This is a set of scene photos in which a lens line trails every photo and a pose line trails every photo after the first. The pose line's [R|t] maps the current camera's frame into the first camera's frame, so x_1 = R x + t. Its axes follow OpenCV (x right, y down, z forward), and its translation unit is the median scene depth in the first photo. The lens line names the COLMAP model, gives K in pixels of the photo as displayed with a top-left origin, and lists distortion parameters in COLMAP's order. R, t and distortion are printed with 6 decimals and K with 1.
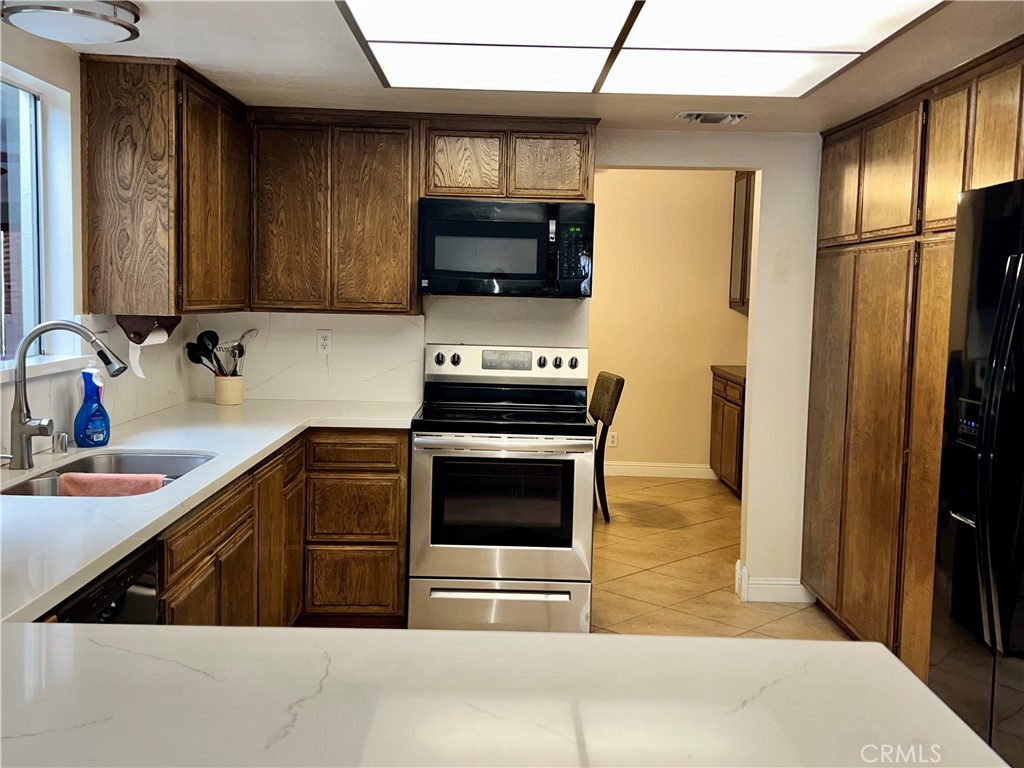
lens RADIAL K [[1029.8, 0, 520.4], [0, 1029.8, 379.9], [0, 0, 1]] dist [0.132543, -0.274604]
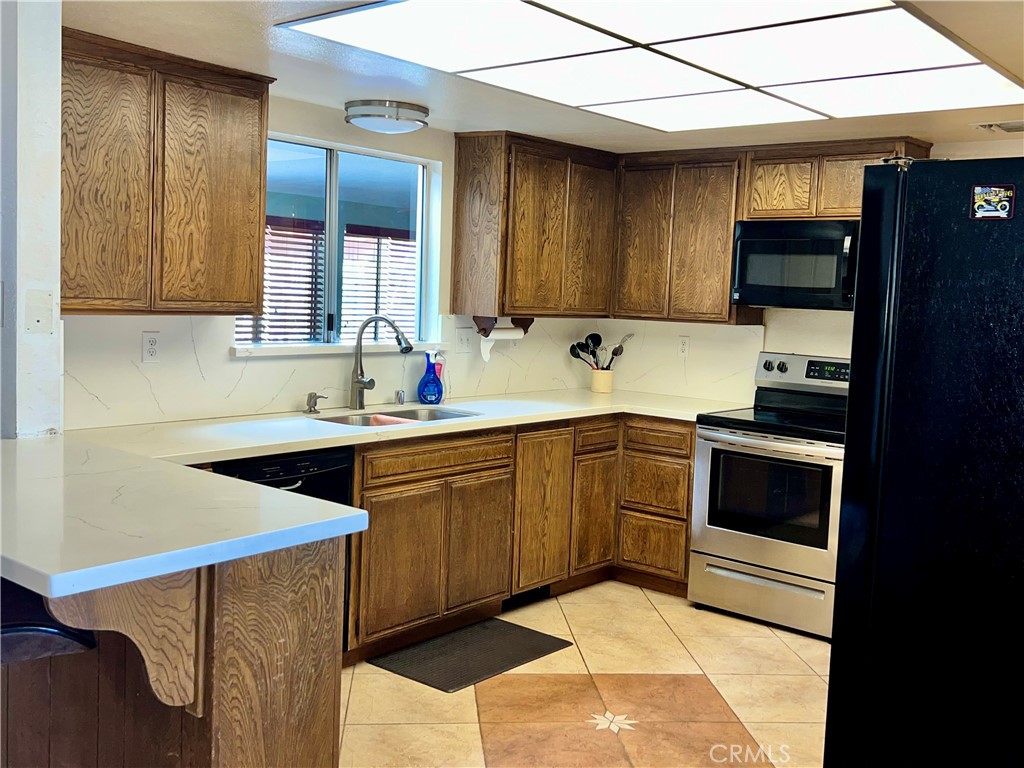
lens RADIAL K [[1029.8, 0, 520.4], [0, 1029.8, 379.9], [0, 0, 1]] dist [0.132543, -0.274604]
pose [[0.755919, 0.061937, -0.651729, 0.473016], [-0.077377, 0.996989, 0.005002, 0.010010], [0.650076, 0.046648, 0.758436, -0.006814]]
